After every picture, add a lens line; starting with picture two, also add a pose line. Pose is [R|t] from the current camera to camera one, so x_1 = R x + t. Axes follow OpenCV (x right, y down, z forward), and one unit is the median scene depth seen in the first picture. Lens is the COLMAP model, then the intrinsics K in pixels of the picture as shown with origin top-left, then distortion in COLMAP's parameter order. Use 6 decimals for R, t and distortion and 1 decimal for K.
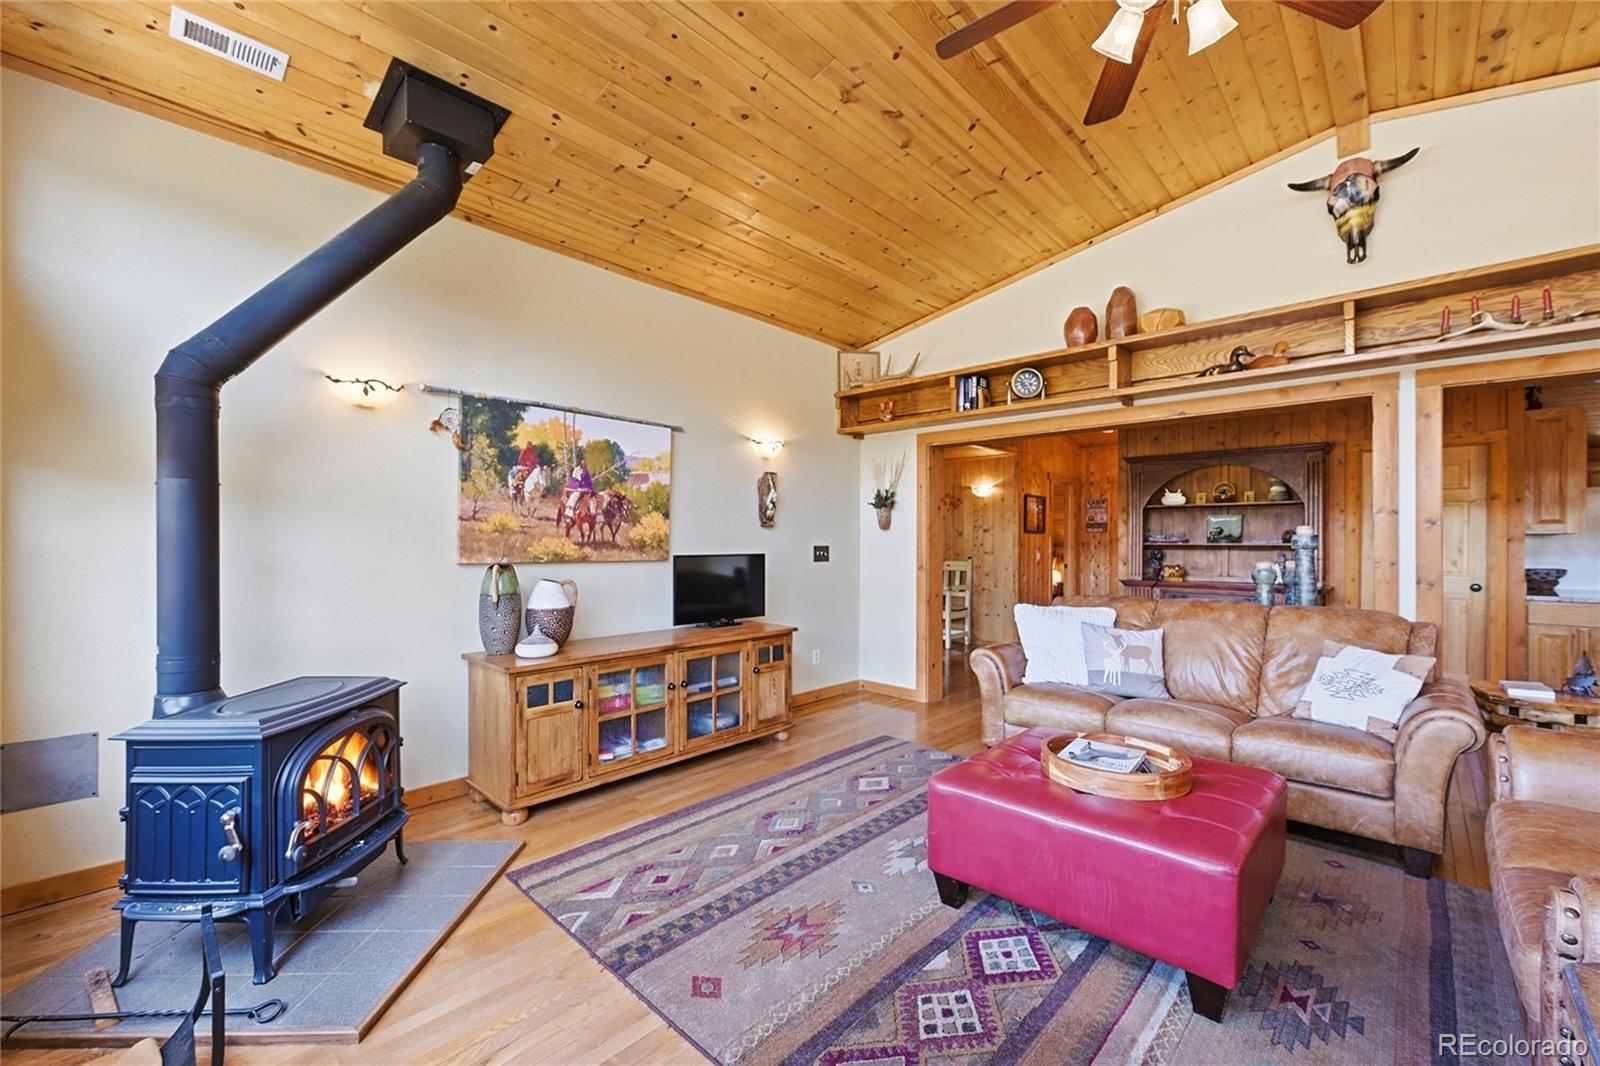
lens RADIAL K [[655.0, 0, 800.9], [0, 655.0, 540.0], [0, 0, 1]] dist [-0.005045, 0.000851]
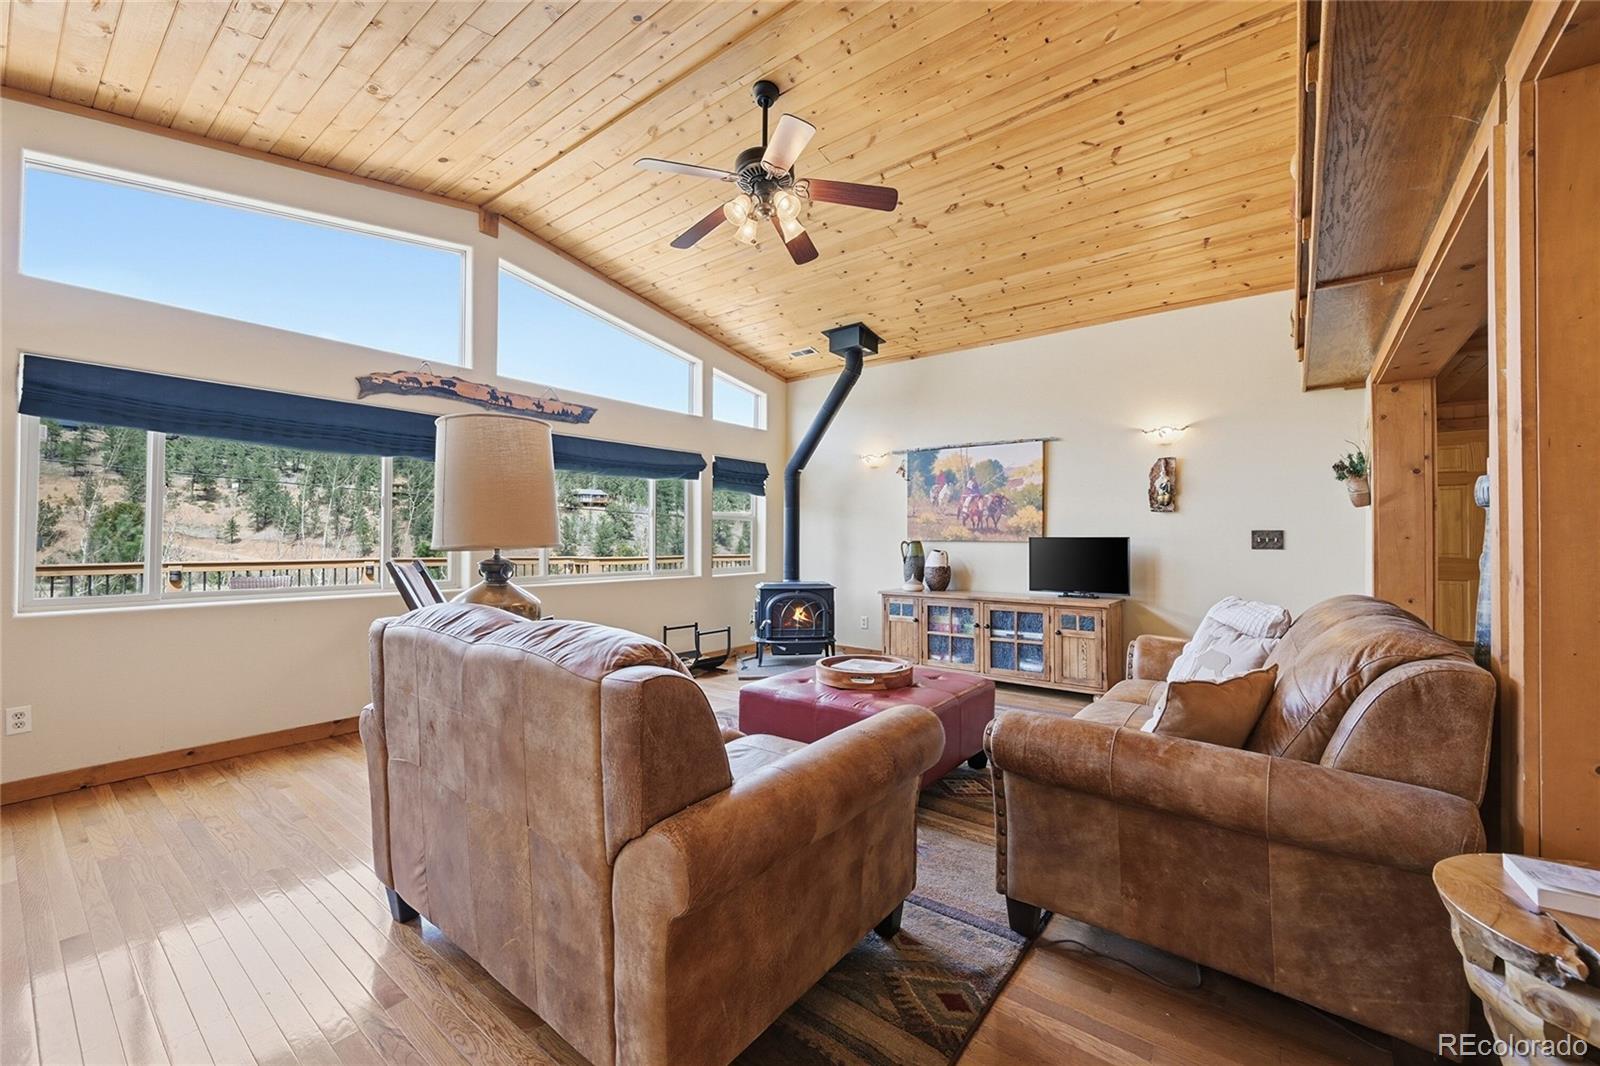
lens RADIAL K [[631.2, 0, 796.7], [0, 631.2, 530.7], [0, 0, 1]] dist [-0.002942, 0.000325]
pose [[0.093974, -0.019270, -0.995388, 1.067382], [-0.005919, 0.999784, -0.019914, 0.038842], [0.995557, 0.007763, 0.093840, 0.424041]]
